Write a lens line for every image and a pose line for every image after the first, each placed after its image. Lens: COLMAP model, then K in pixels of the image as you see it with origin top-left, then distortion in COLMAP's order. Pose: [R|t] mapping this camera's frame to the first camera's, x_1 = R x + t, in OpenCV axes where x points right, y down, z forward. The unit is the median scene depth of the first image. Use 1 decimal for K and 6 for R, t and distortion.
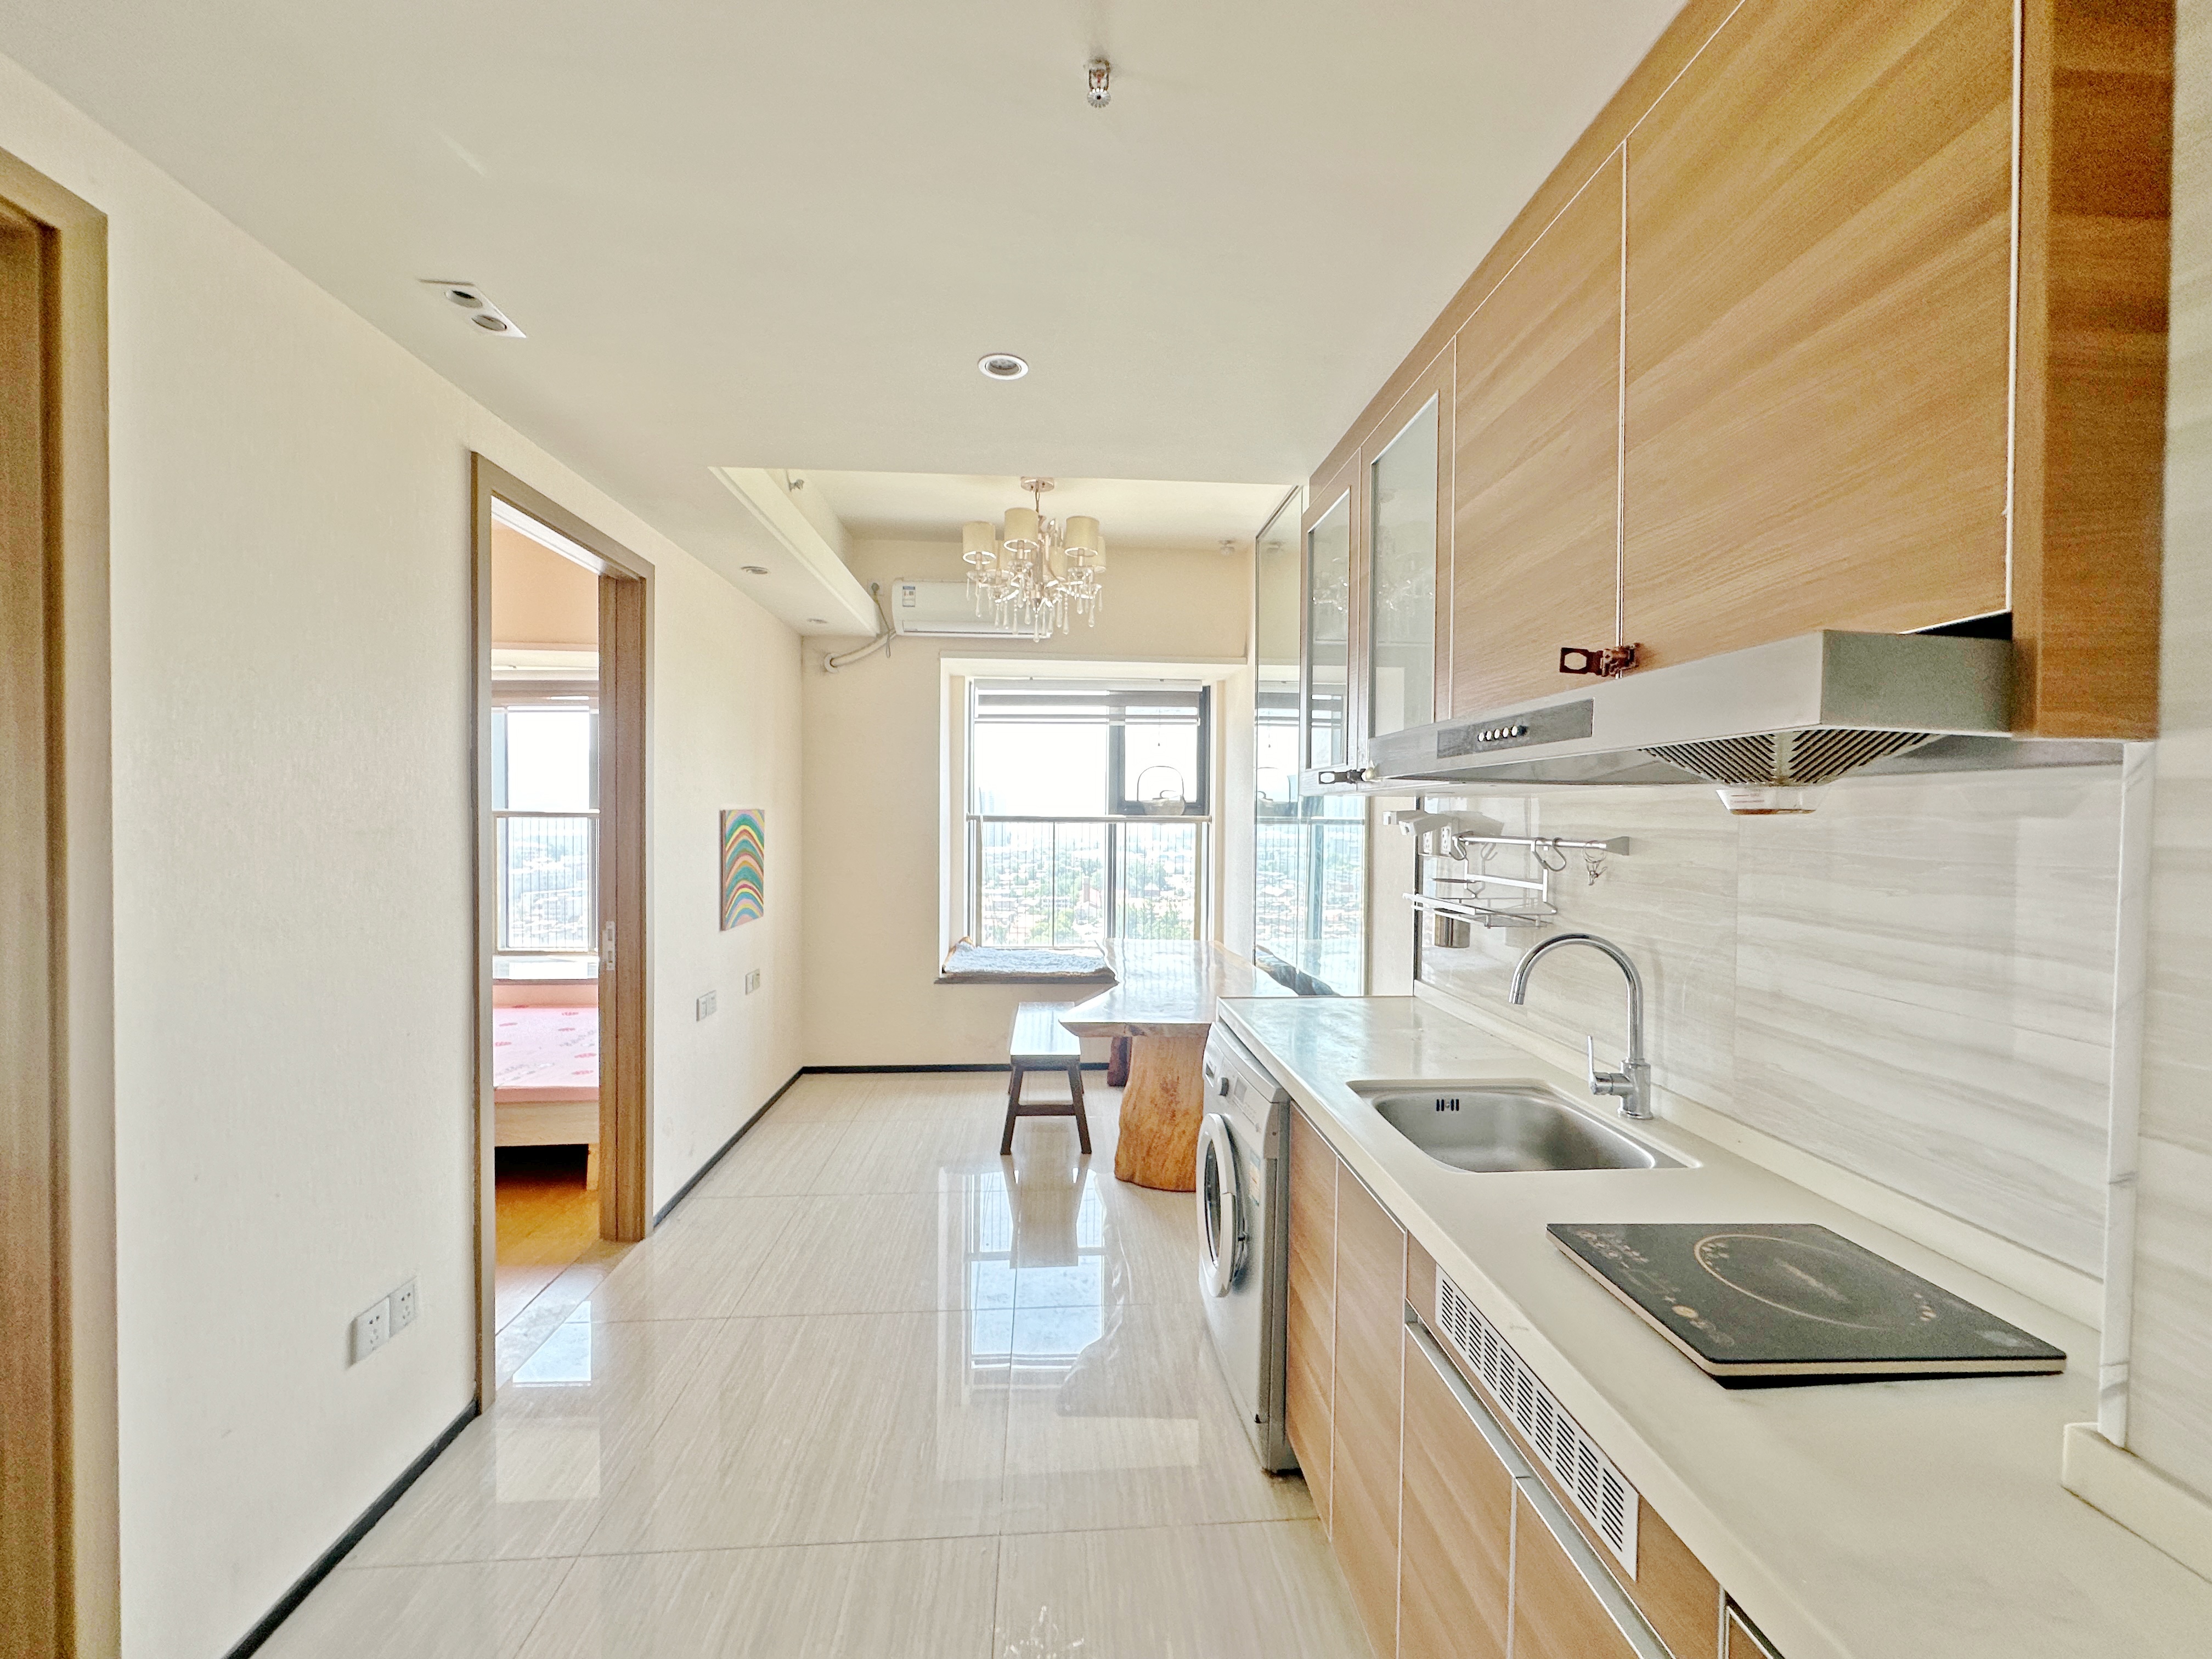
lens RADIAL K [[869.6, 0, 1110.0], [0, 869.6, 833.2], [0, 0, 1]] dist [-0.000450, 0.000083]
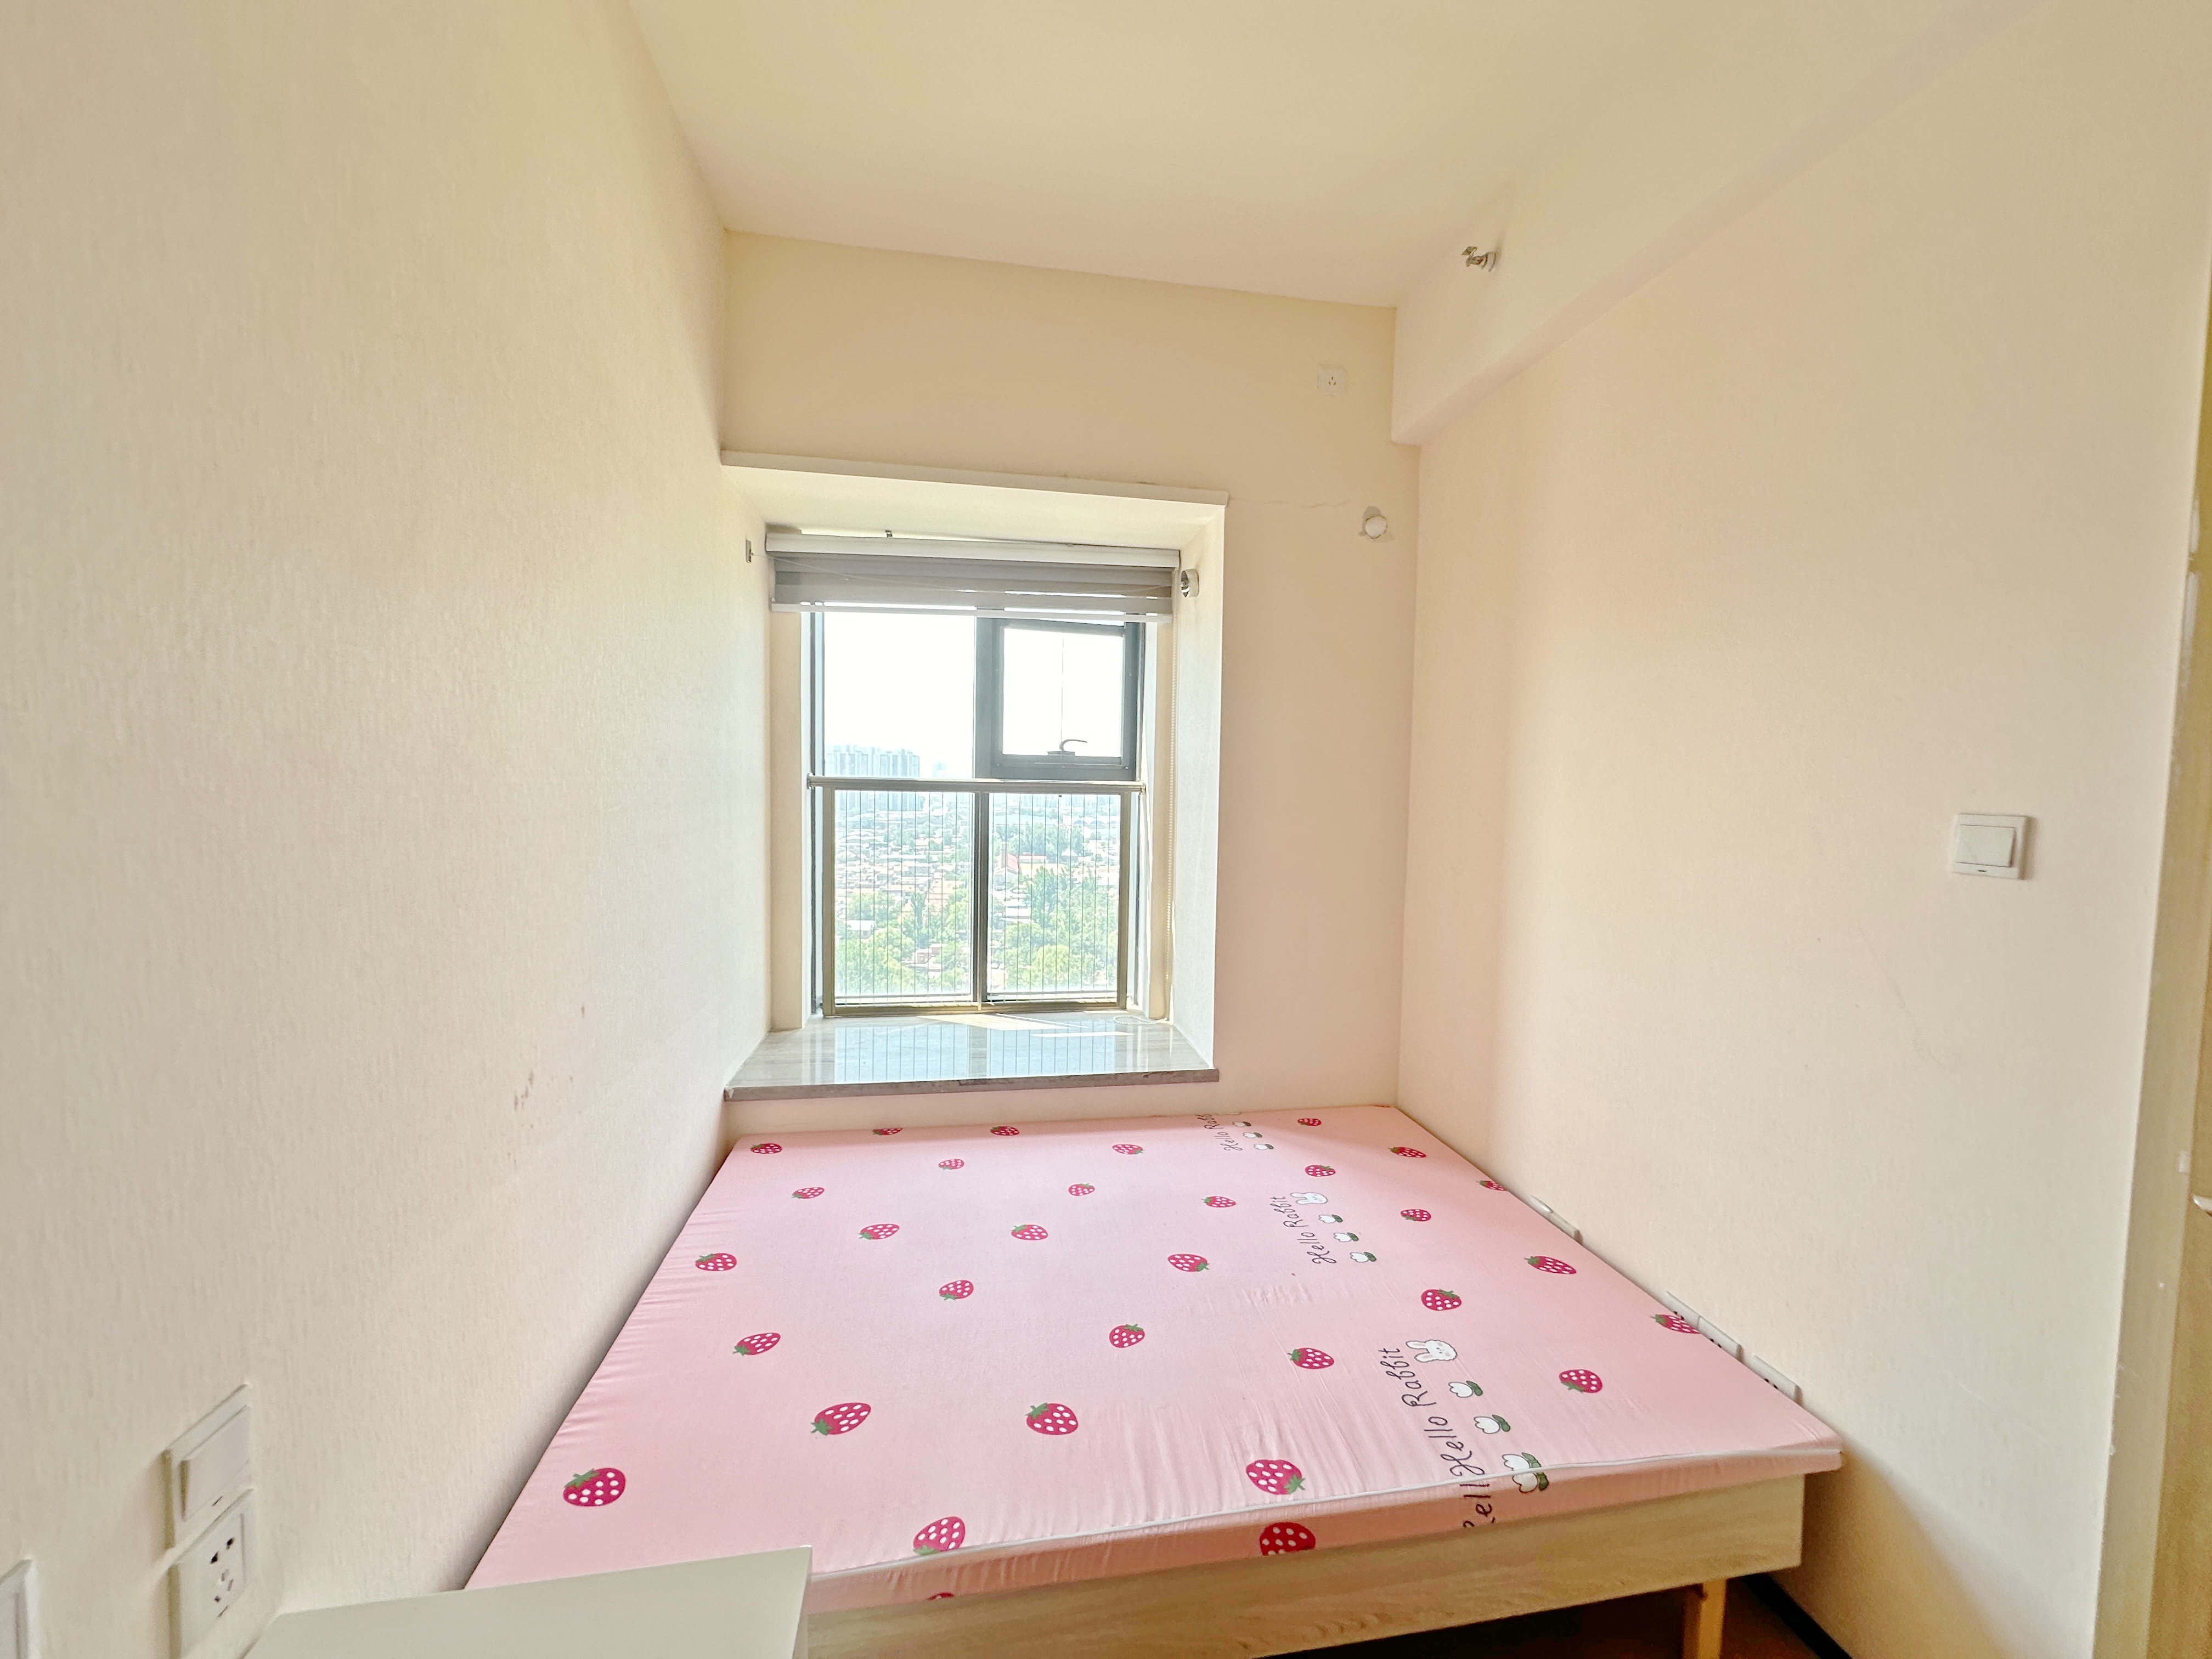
lens RADIAL K [[869.6, 0, 1110.0], [0, 869.6, 833.2], [0, 0, 1]] dist [-0.000450, 0.000083]
pose [[0.995545, -0.002121, 0.094266, 0.020839], [-0.001737, 0.999165, 0.040819, -0.005093], [-0.094274, -0.040801, 0.994710, 0.237538]]
